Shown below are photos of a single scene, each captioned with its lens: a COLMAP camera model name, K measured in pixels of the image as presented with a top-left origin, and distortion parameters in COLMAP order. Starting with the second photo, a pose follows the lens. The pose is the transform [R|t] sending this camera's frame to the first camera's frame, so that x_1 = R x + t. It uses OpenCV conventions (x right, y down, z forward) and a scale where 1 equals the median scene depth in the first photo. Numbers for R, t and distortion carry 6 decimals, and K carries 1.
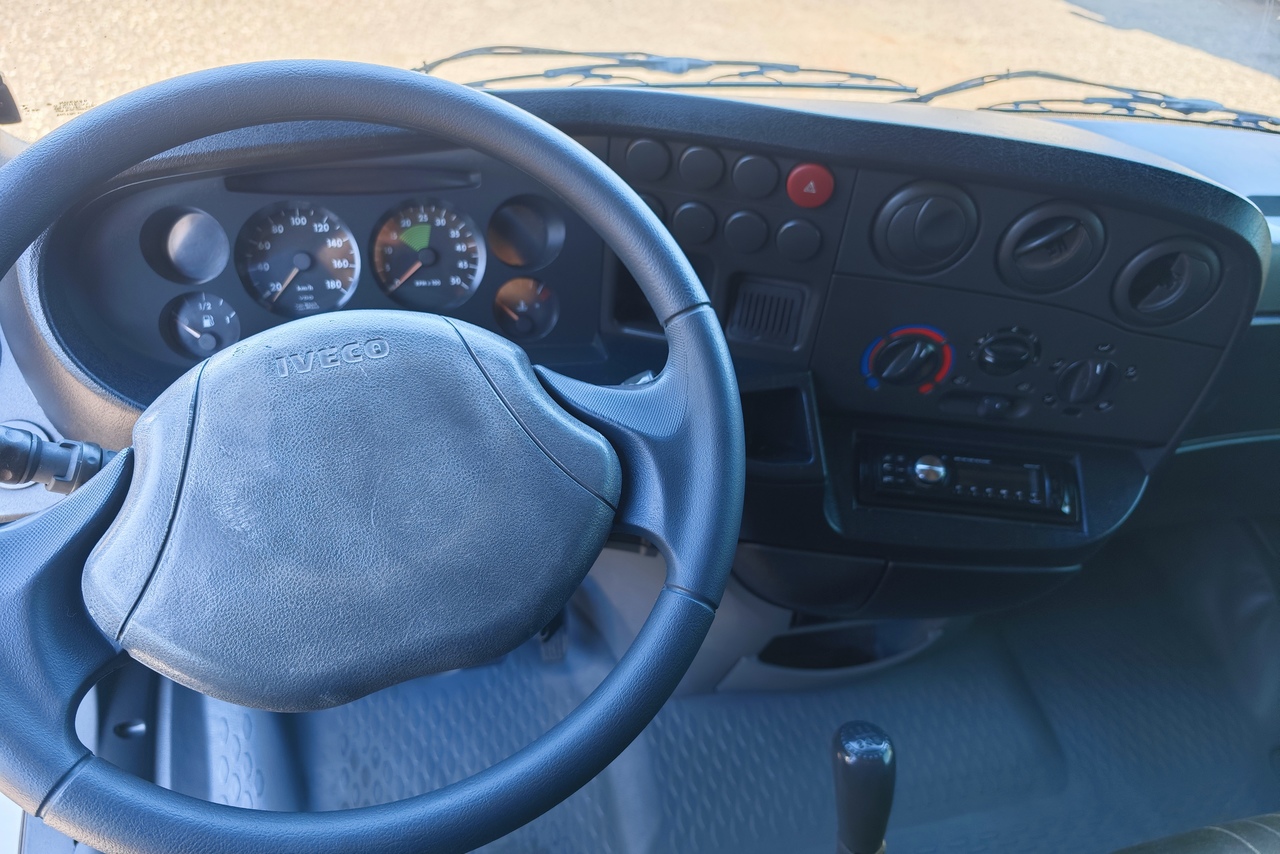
lens RADIAL K [[907.8, 0, 640.0], [0, 907.8, 427.0], [0, 0, 1]] dist [-0.005437, -0.001644]
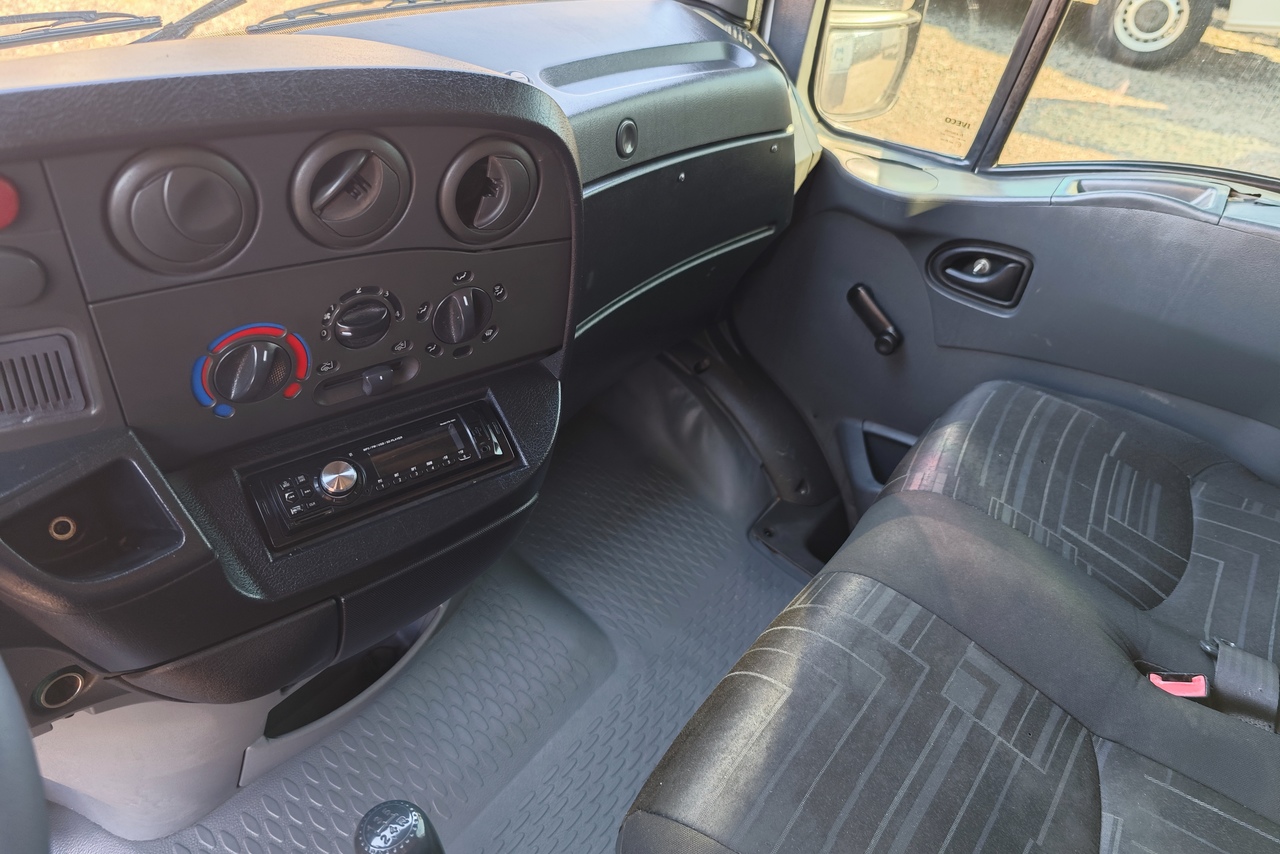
lens RADIAL K [[893.1, 0, 636.0], [0, 893.1, 414.8], [0, 0, 1]] dist [0.002182, -0.004707]
pose [[0.777541, -0.395425, 0.488946, 0.159397], [0.356785, 0.917689, 0.174788, -0.054151], [-0.517816, 0.038544, 0.854623, 0.162788]]
